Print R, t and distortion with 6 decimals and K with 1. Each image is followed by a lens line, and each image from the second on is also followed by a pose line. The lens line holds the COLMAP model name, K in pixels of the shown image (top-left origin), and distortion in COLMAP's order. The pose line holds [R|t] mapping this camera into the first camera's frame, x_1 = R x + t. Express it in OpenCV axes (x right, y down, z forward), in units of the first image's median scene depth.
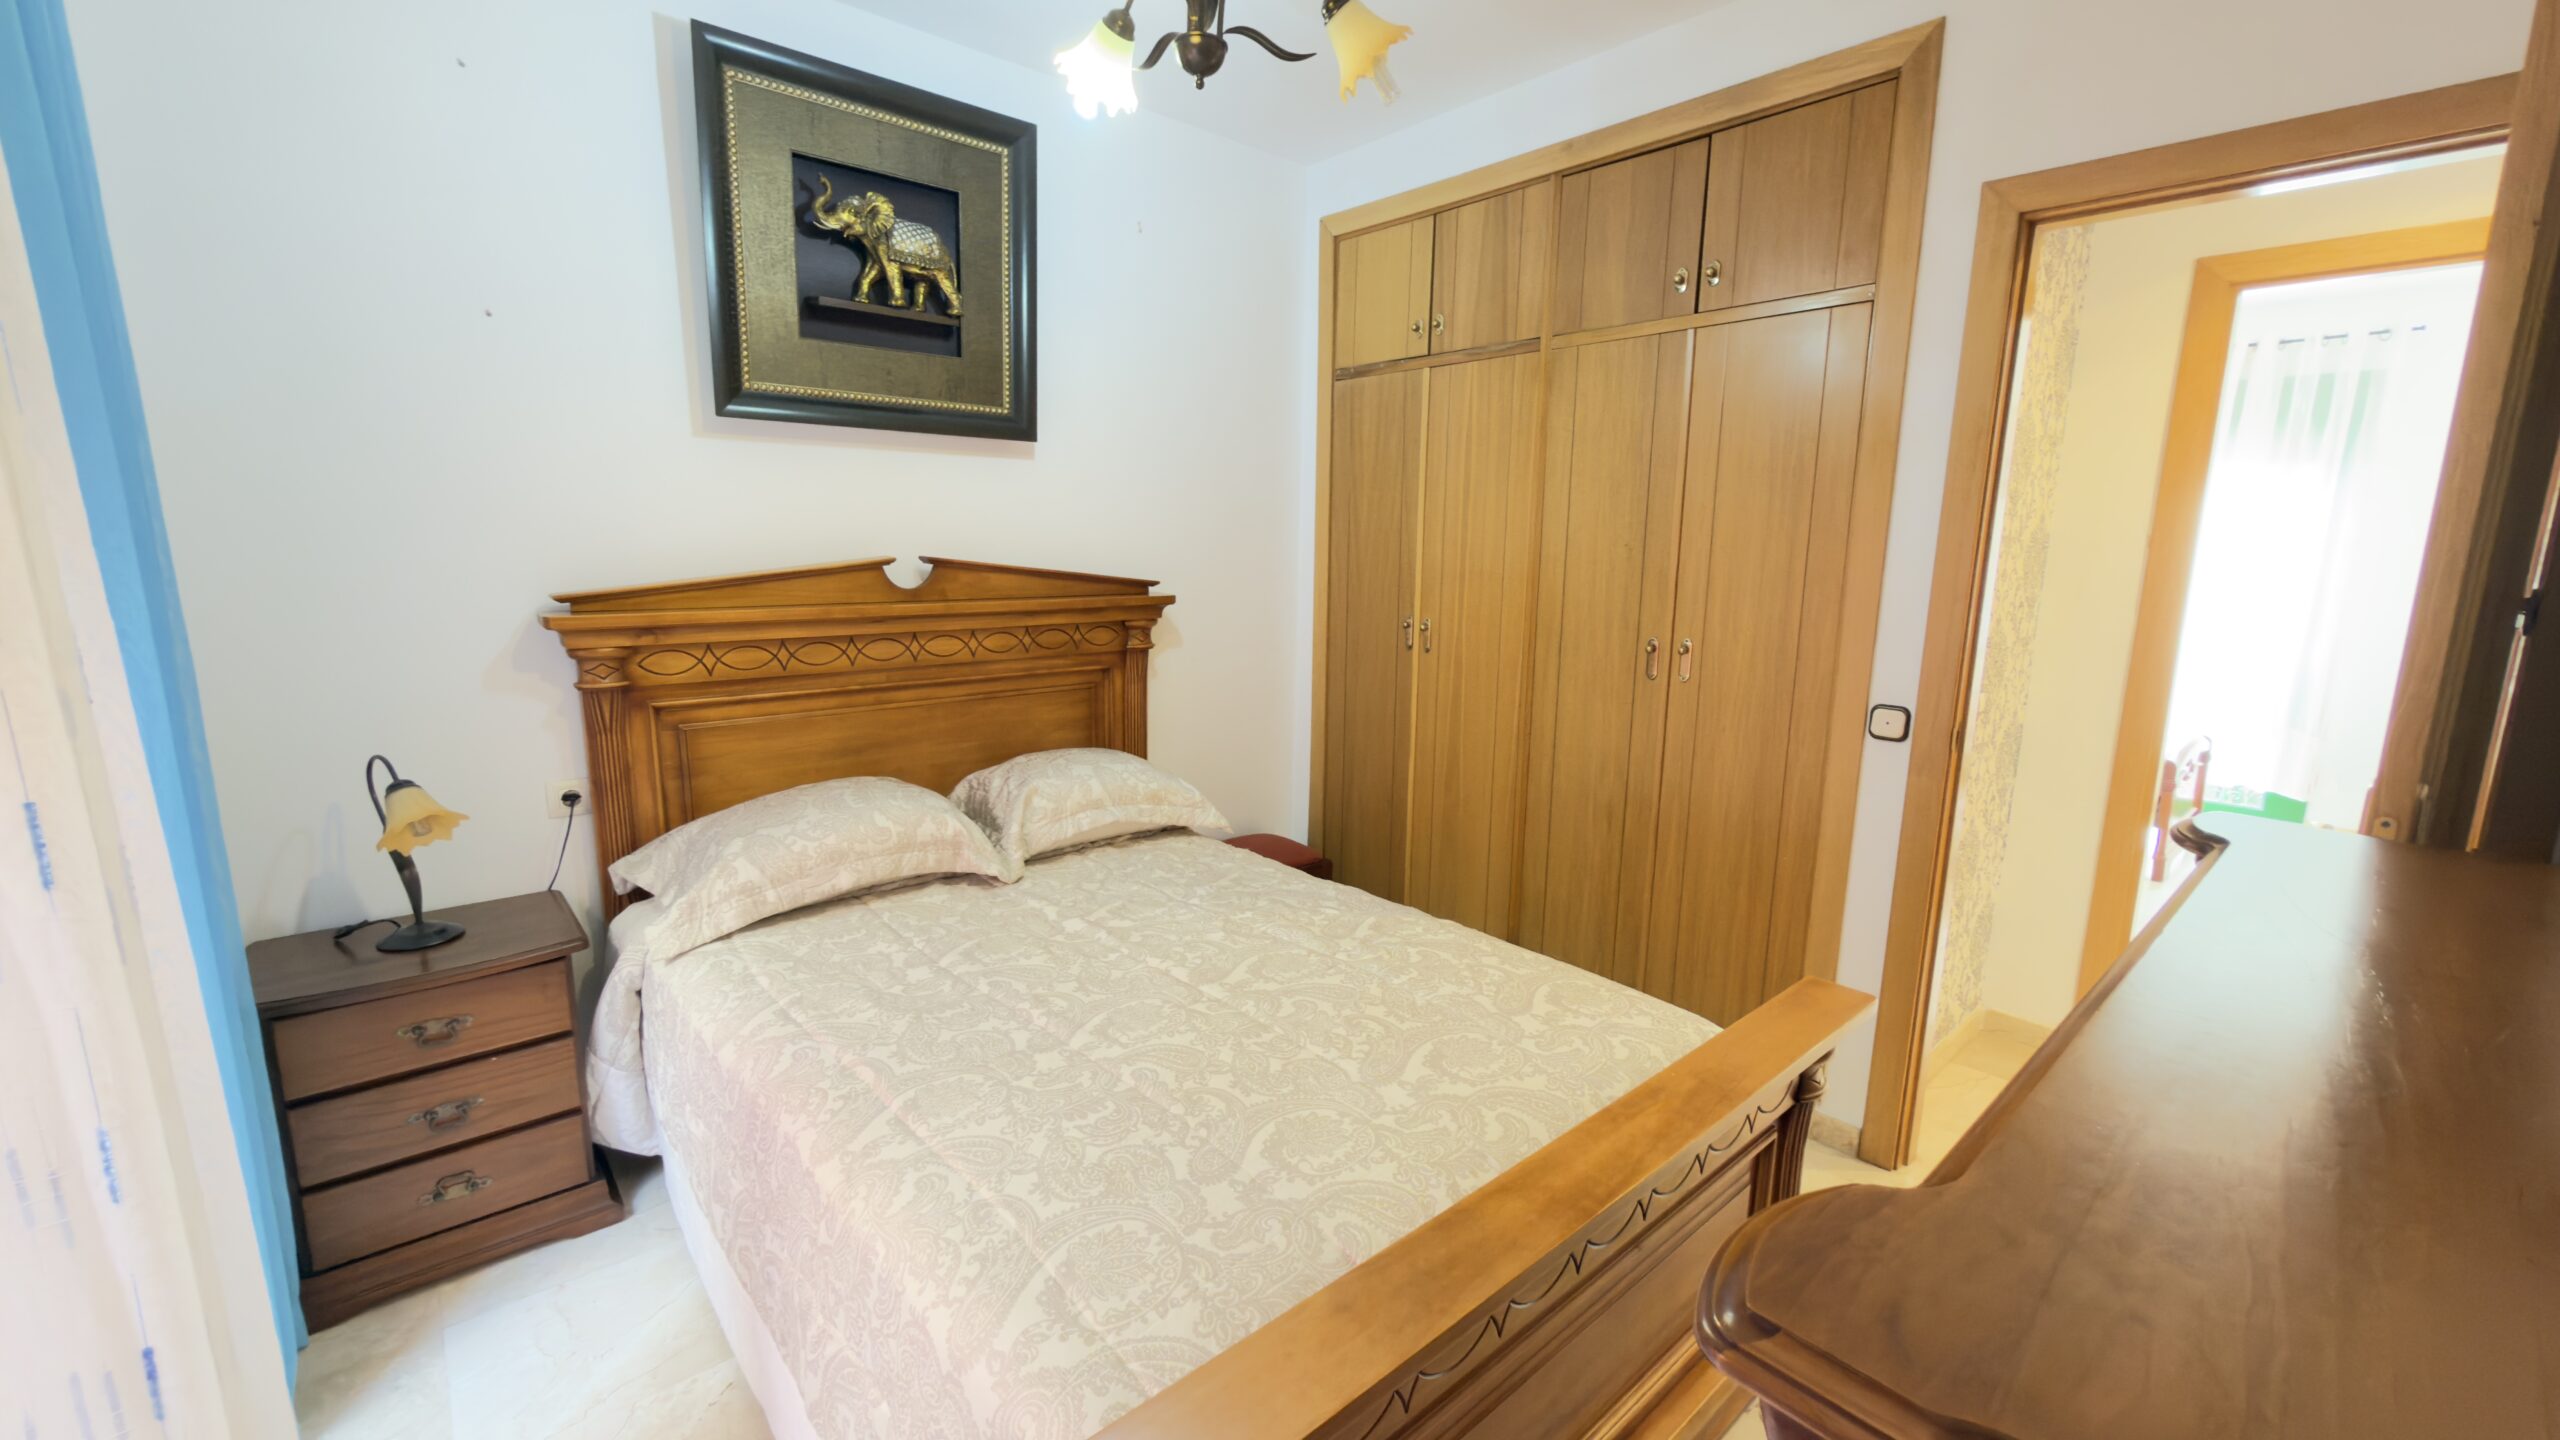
lens RADIAL K [[1028.4, 0, 1280.0], [0, 1028.4, 720.0], [0, 0, 1]] dist [0.000994, 0.000084]
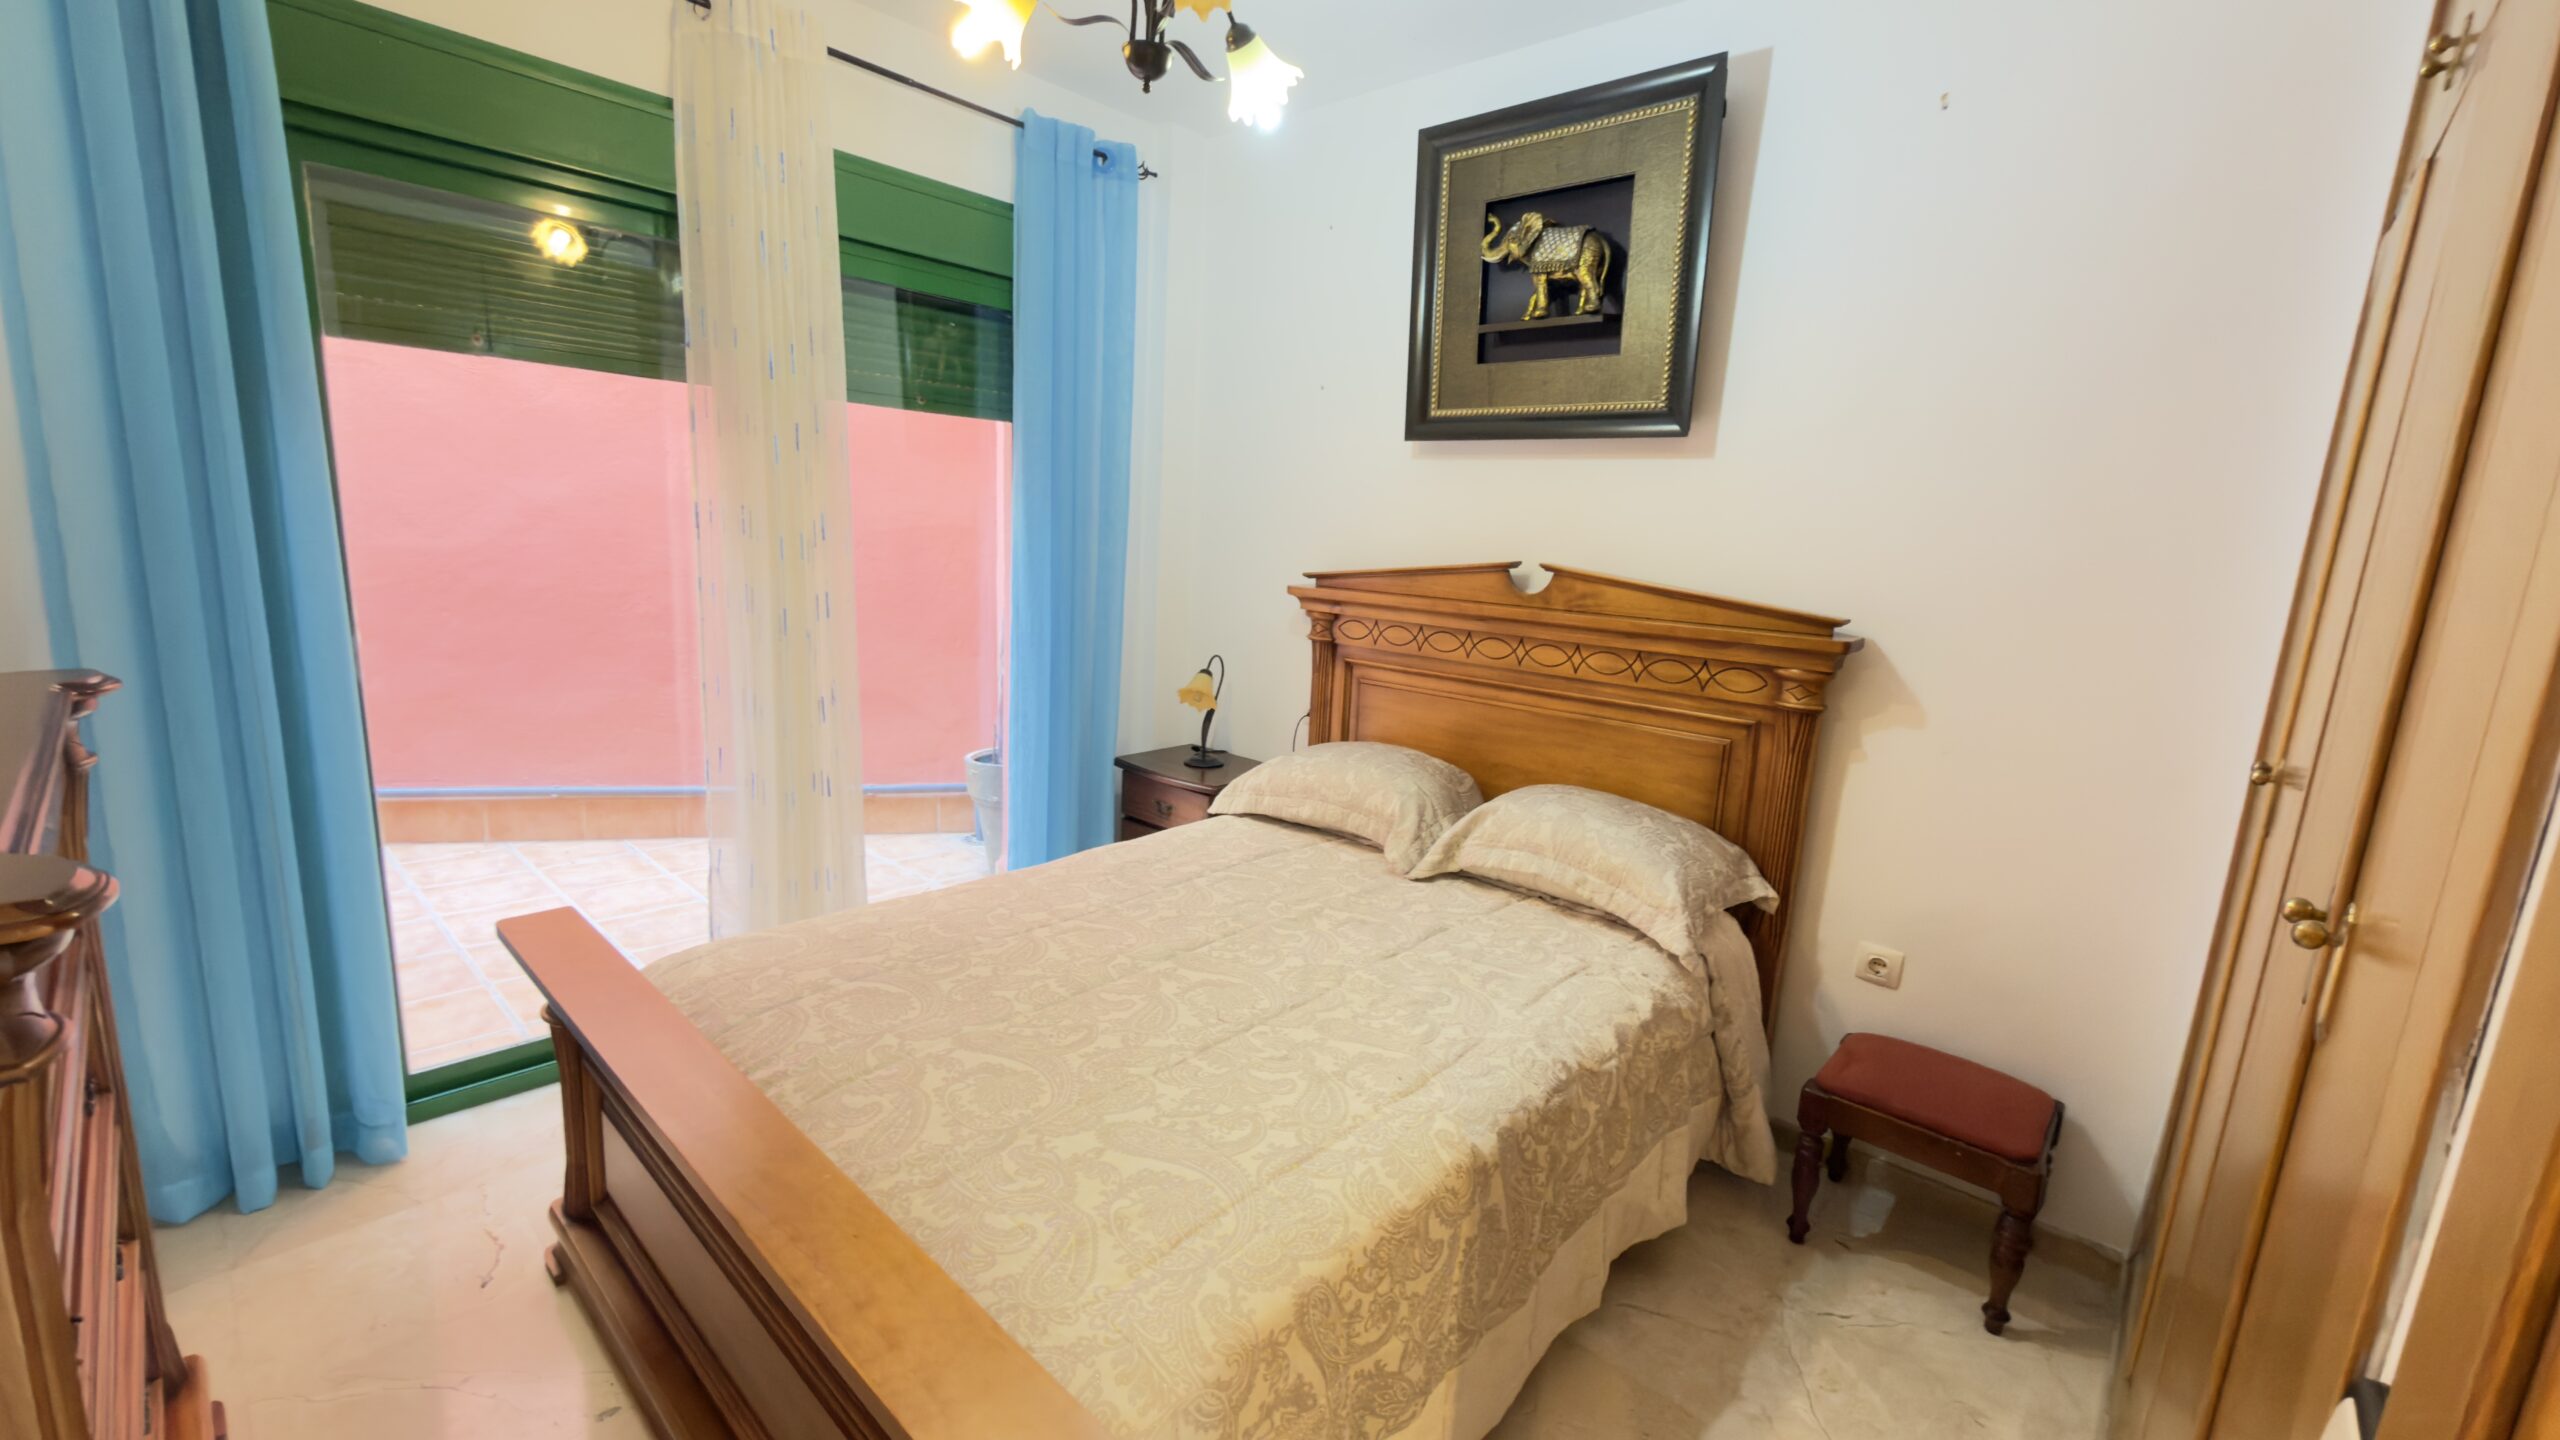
lens RADIAL K [[1027.4, 0, 1280.8], [0, 1027.4, 719.7], [0, 0, 1]] dist [-0.000497, 0.000016]
pose [[0.111057, 0.171653, -0.978878, 0.652759], [-0.226574, 0.963405, 0.143234, -0.102513], [0.967642, 0.205881, 0.145885, 0.670155]]
